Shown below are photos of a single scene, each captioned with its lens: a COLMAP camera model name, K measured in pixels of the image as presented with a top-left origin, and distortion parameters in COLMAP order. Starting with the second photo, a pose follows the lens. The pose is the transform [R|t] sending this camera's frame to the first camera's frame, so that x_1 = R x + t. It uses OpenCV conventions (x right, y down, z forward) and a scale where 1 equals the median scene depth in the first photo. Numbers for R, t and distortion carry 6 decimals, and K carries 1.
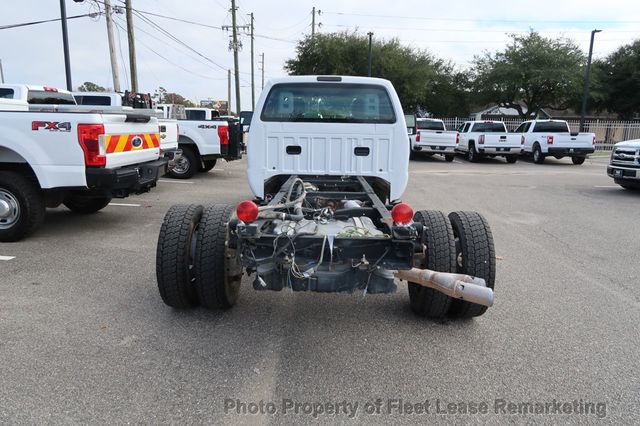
lens RADIAL K [[445.0, 0, 318.7], [0, 445.0, 211.6], [0, 0, 1]] dist [-0.025568, 0.006636]
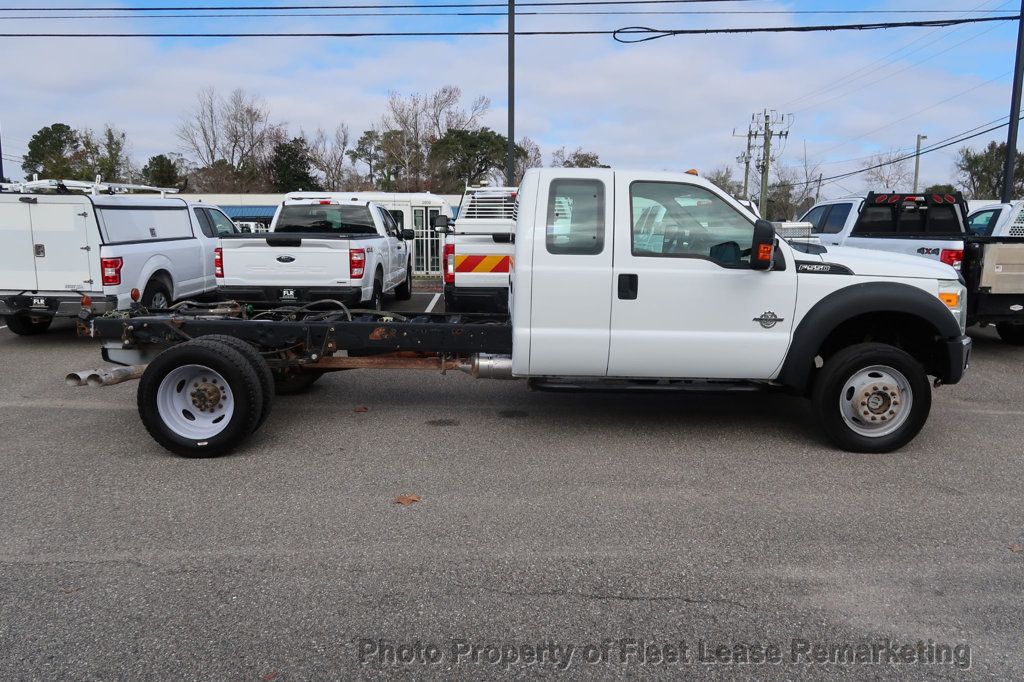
lens RADIAL K [[712.1, 0, 509.9], [0, 712.1, 338.8], [0, 0, 1]] dist [-0.025568, 0.006636]
pose [[0.042417, 0.129653, -0.990652, 0.307698], [-0.193911, 0.973758, 0.119139, -0.051233], [0.980102, 0.187045, 0.066445, 0.262220]]
